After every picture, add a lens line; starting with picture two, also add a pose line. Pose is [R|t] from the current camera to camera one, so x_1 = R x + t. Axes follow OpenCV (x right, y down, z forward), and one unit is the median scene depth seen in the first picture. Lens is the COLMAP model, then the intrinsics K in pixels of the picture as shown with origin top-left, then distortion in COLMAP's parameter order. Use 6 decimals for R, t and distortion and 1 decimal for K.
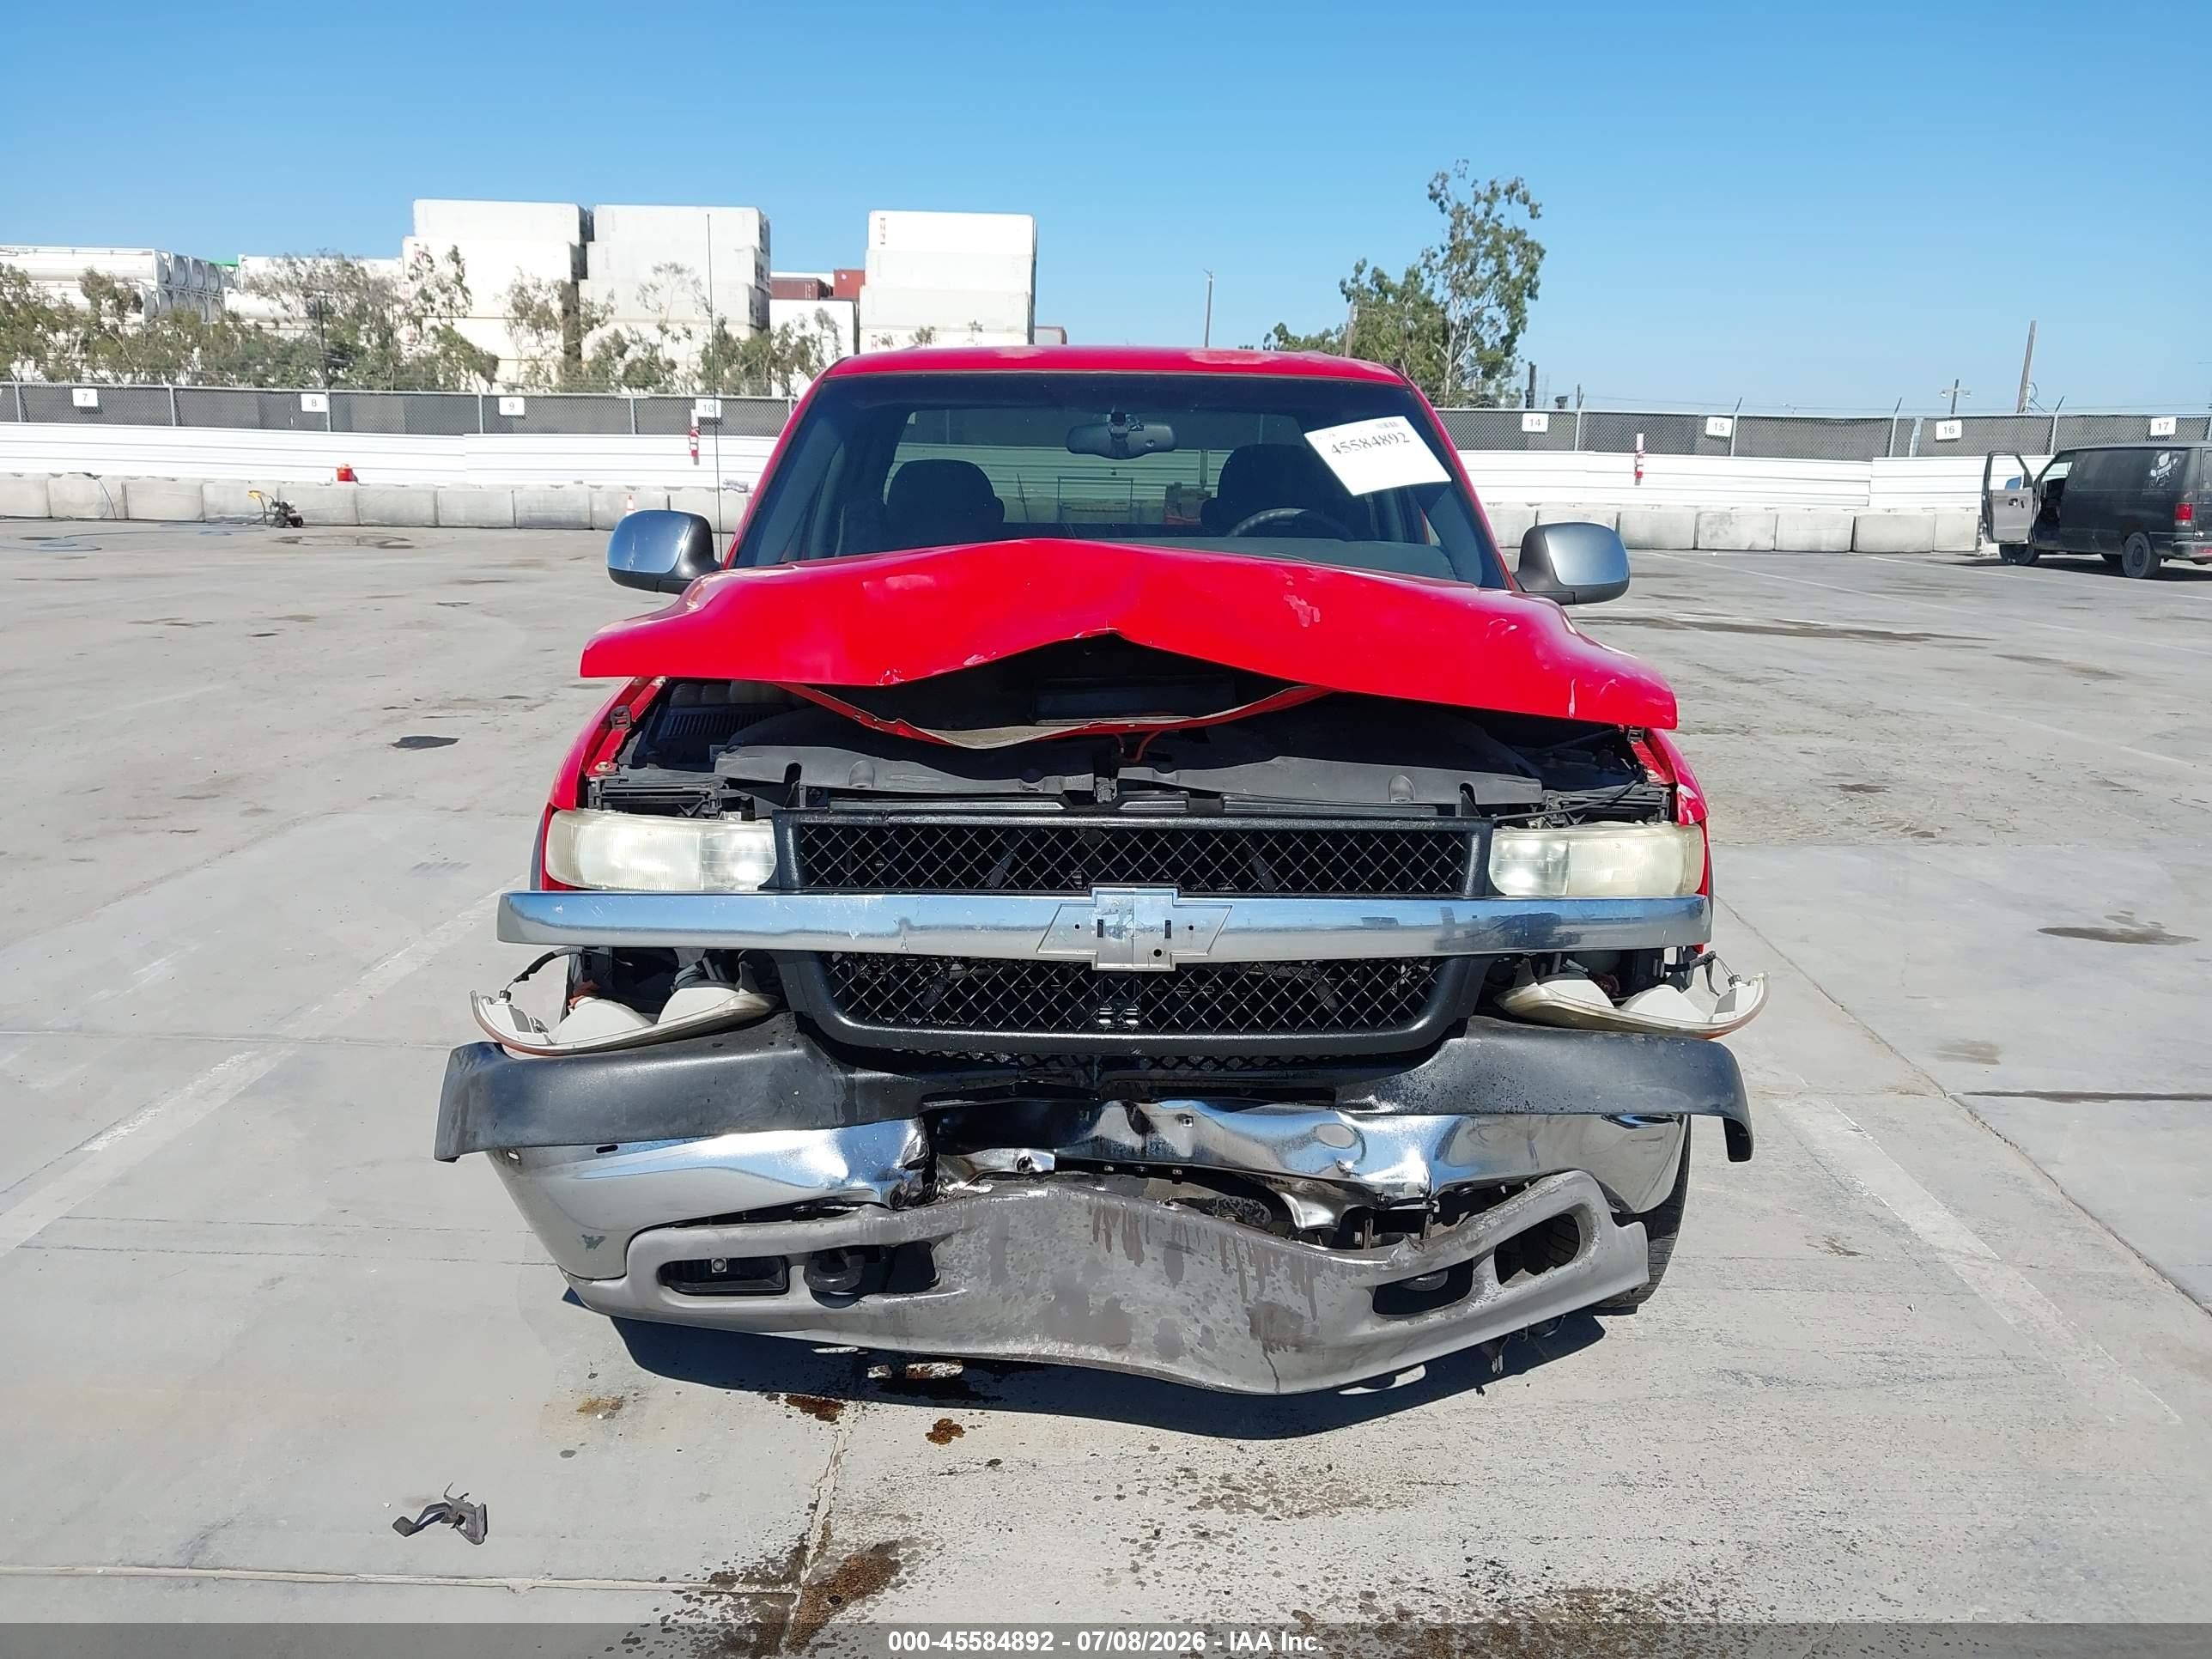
lens RADIAL K [[1745.9, 0, 1096.3], [0, 1745.9, 818.1], [0, 0, 1]] dist [0.023461, -0.027320]
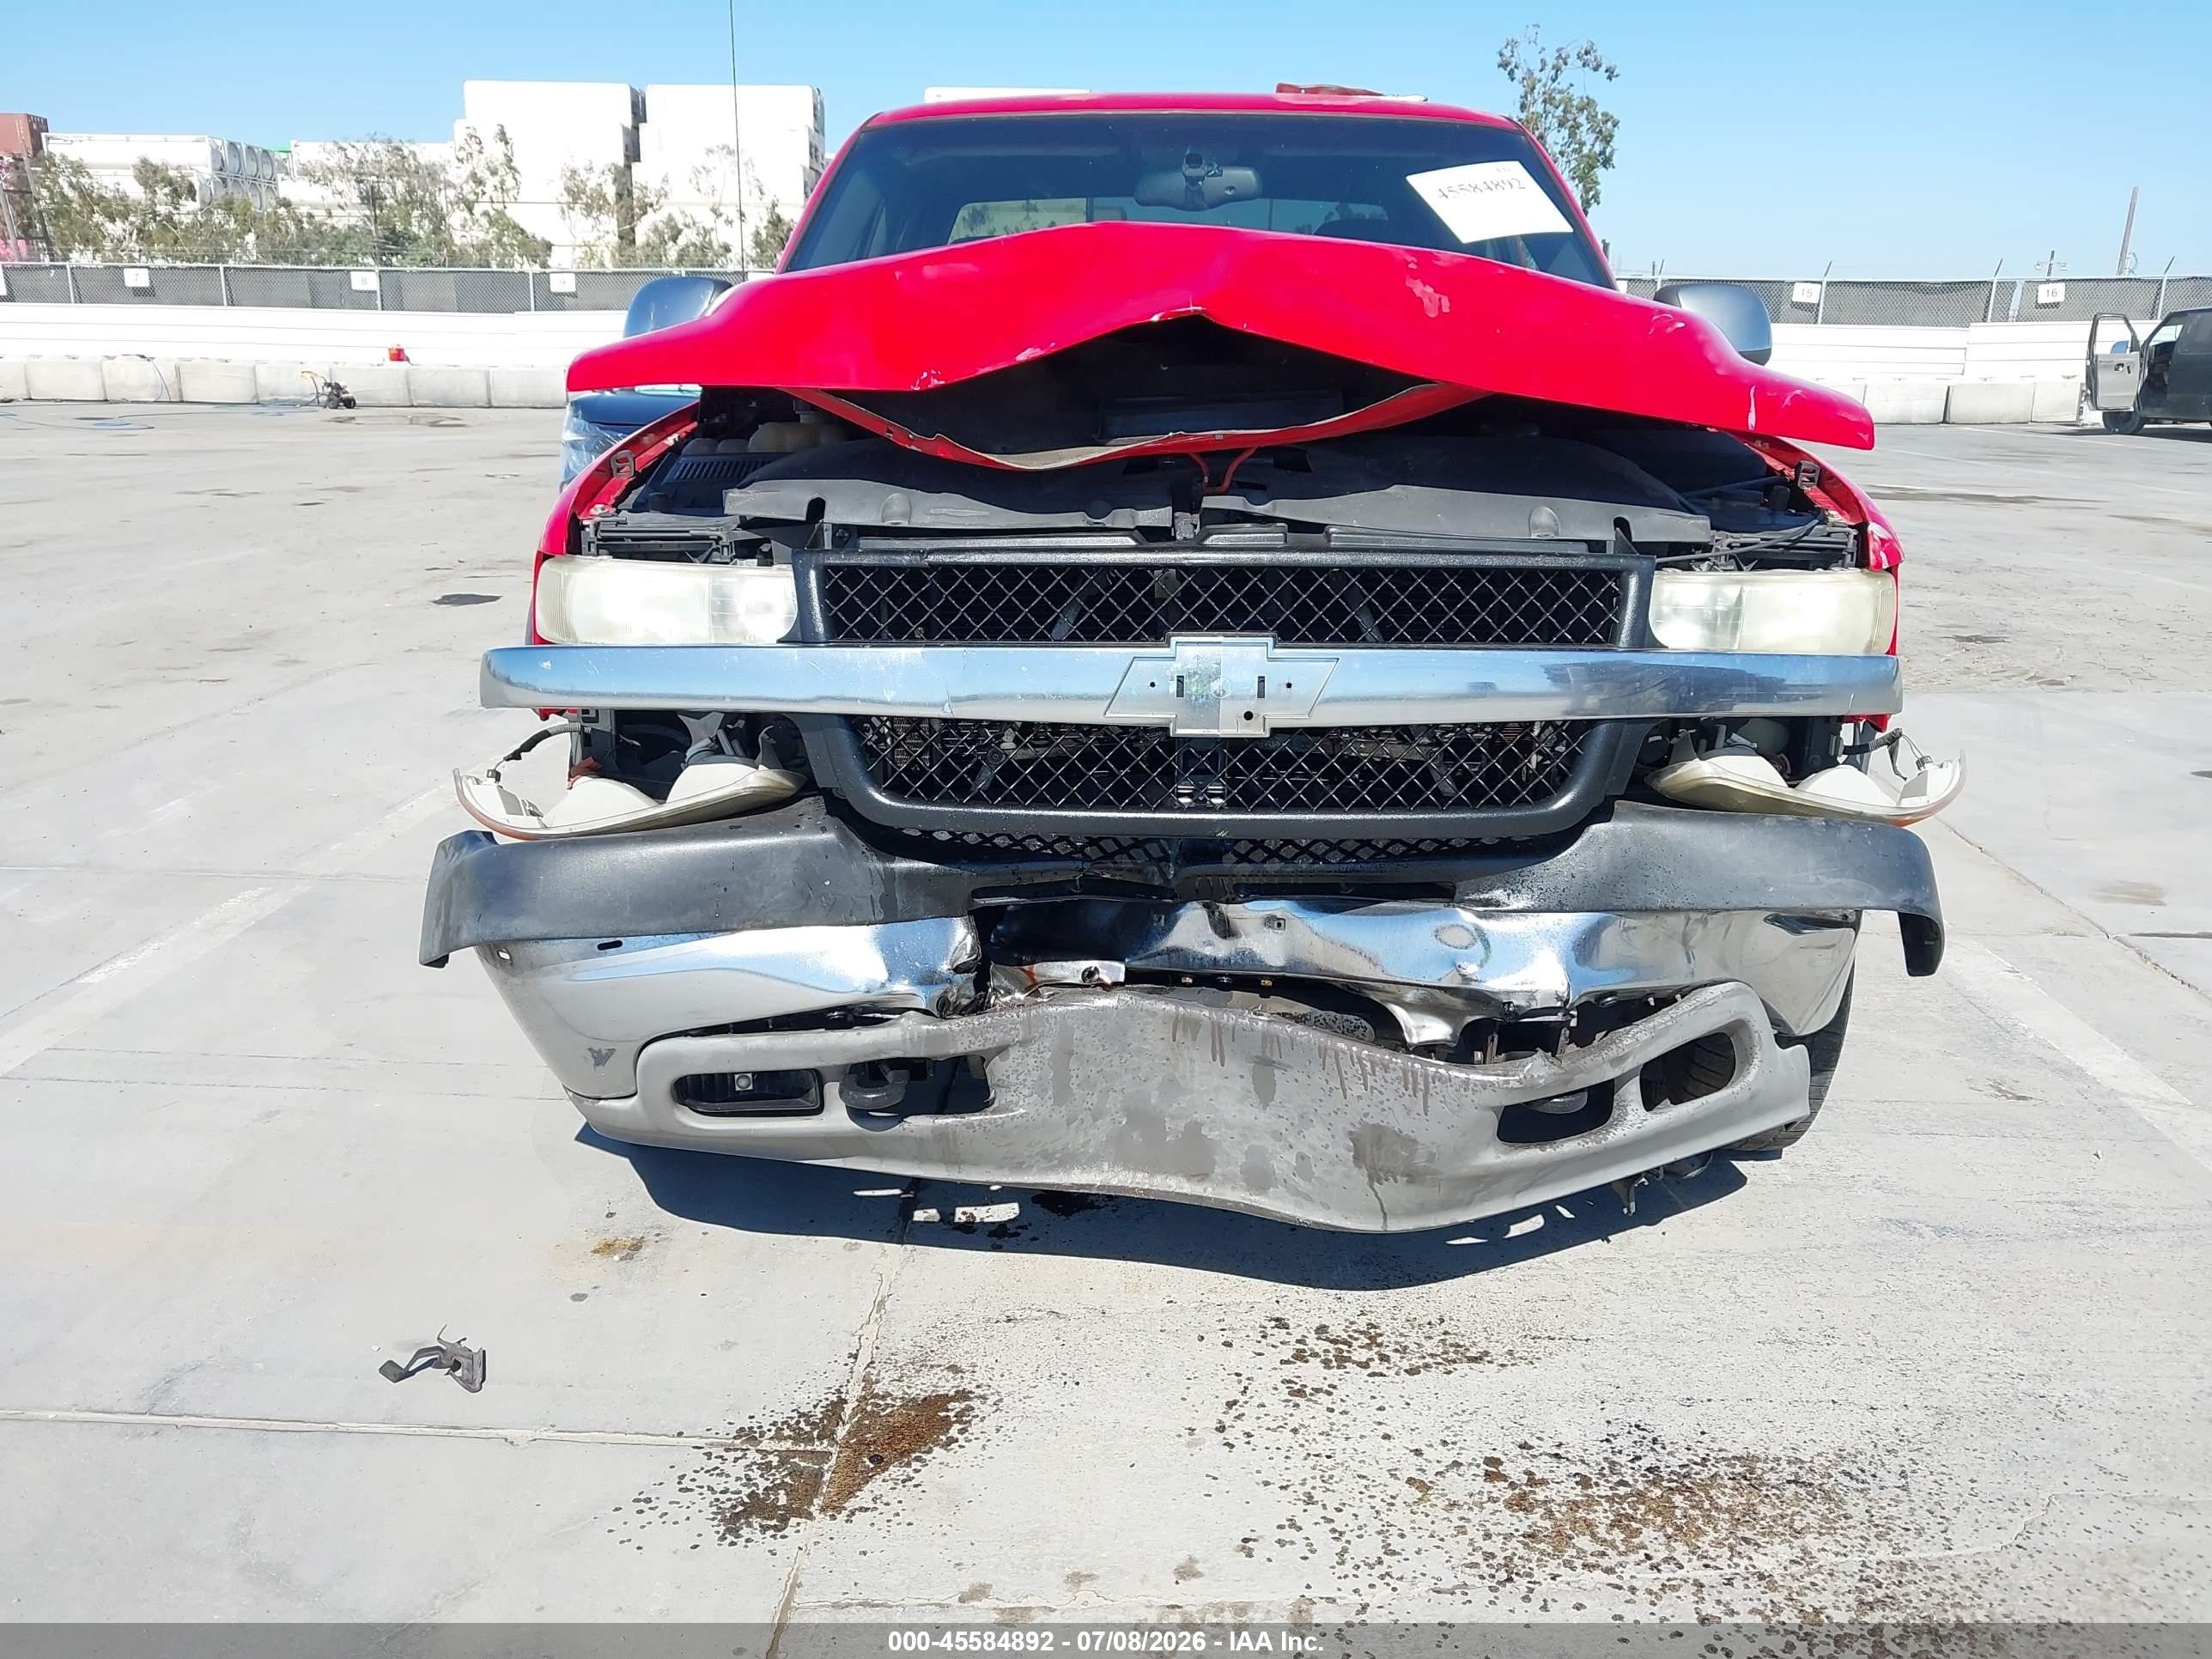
lens RADIAL K [[1745.9, 0, 1093.5], [0, 1745.9, 817.2], [0, 0, 1]] dist [0.023461, -0.027320]
pose [[0.999355, -0.000389, -0.035900, -0.008639], [0.002524, 0.998228, 0.059454, 0.069503], [0.035813, -0.059506, 0.997585, 0.140292]]
